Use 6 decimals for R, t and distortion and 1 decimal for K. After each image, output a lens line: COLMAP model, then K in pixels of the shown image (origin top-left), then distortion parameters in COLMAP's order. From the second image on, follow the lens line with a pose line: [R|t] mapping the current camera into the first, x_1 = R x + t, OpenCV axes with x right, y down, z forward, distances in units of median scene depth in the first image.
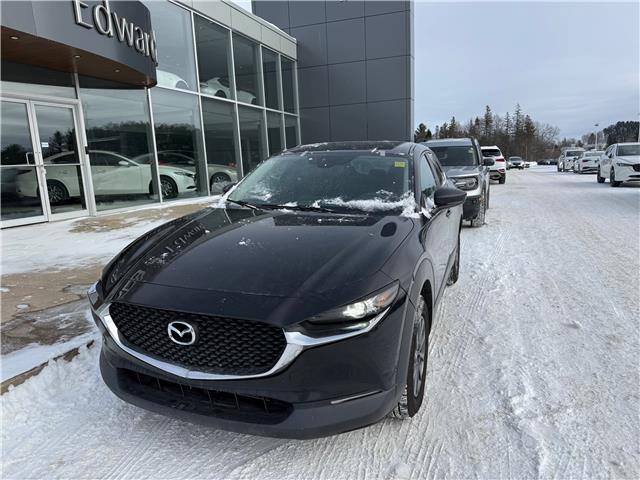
lens RADIAL K [[444.9, 0, 325.7], [0, 444.9, 251.7], [0, 0, 1]] dist [0.044874, -0.054307]
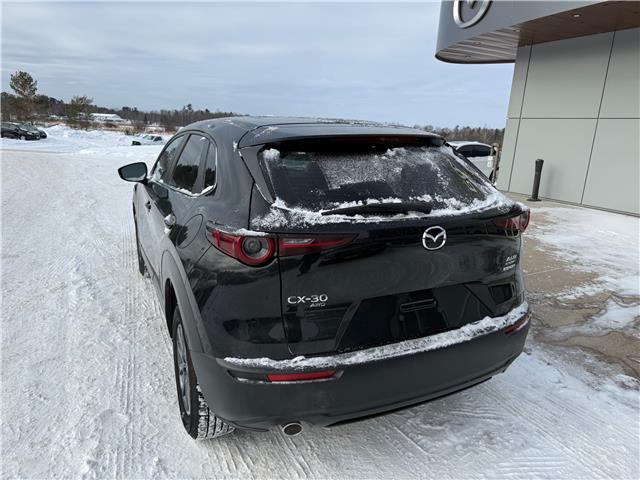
lens RADIAL K [[444.9, 0, 320.6], [0, 444.9, 248.0], [0, 0, 1]] dist [0.044874, -0.054307]
pose [[-0.692654, 0.190002, -0.695794, 0.669250], [-0.160386, 0.899953, 0.405414, -0.420305], [0.703211, 0.392407, -0.592883, 1.801127]]
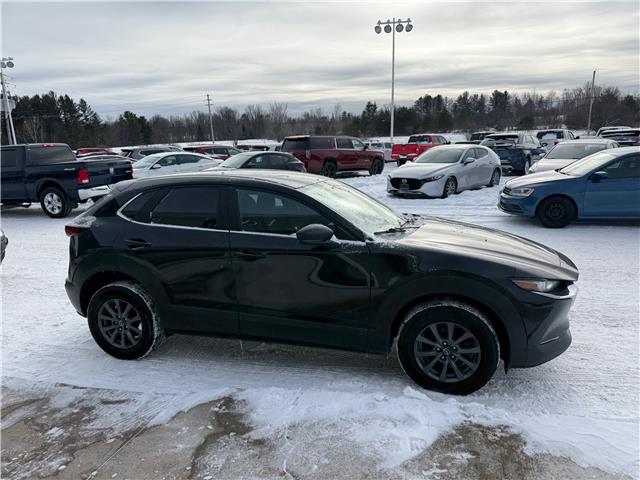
lens RADIAL K [[444.9, 0, 324.3], [0, 444.9, 255.1], [0, 0, 1]] dist [0.044874, -0.054307]
pose [[-0.094945, -0.213442, 0.972331, -1.076189], [0.239240, 0.943225, 0.230413, -0.298939], [-0.966307, 0.254497, -0.038490, 1.076748]]
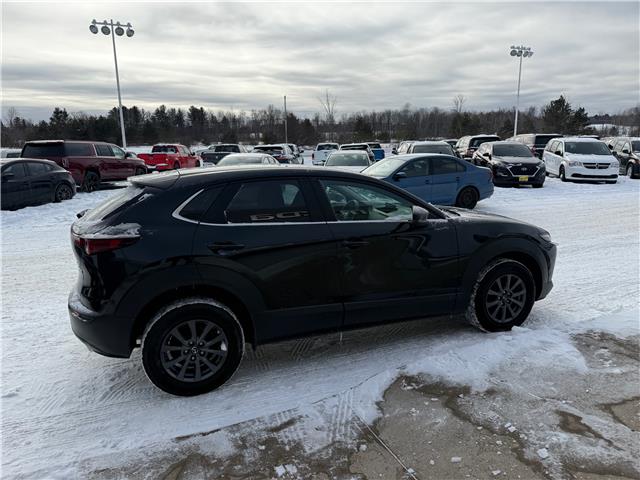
lens RADIAL K [[444.9, 0, 326.3], [0, 444.9, 254.0], [0, 0, 1]] dist [0.044874, -0.054307]
pose [[-0.664327, -0.132599, 0.735586, -0.810906], [0.190649, 0.921525, 0.338297, -0.428119], [-0.722719, 0.364979, -0.586914, 1.786754]]
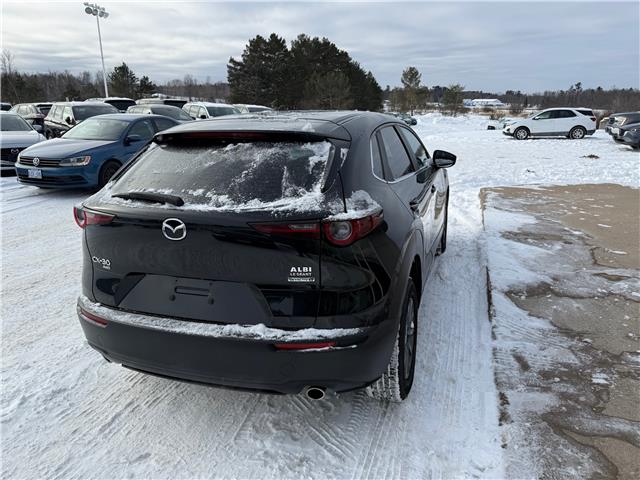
lens RADIAL K [[444.9, 0, 327.3], [0, 444.9, 244.1], [0, 0, 1]] dist [0.044874, -0.054307]
pose [[-0.998462, 0.046706, -0.029871, 0.089833], [0.026626, 0.876546, 0.480581, -0.482866], [0.048630, 0.479047, -0.876441, 2.066085]]
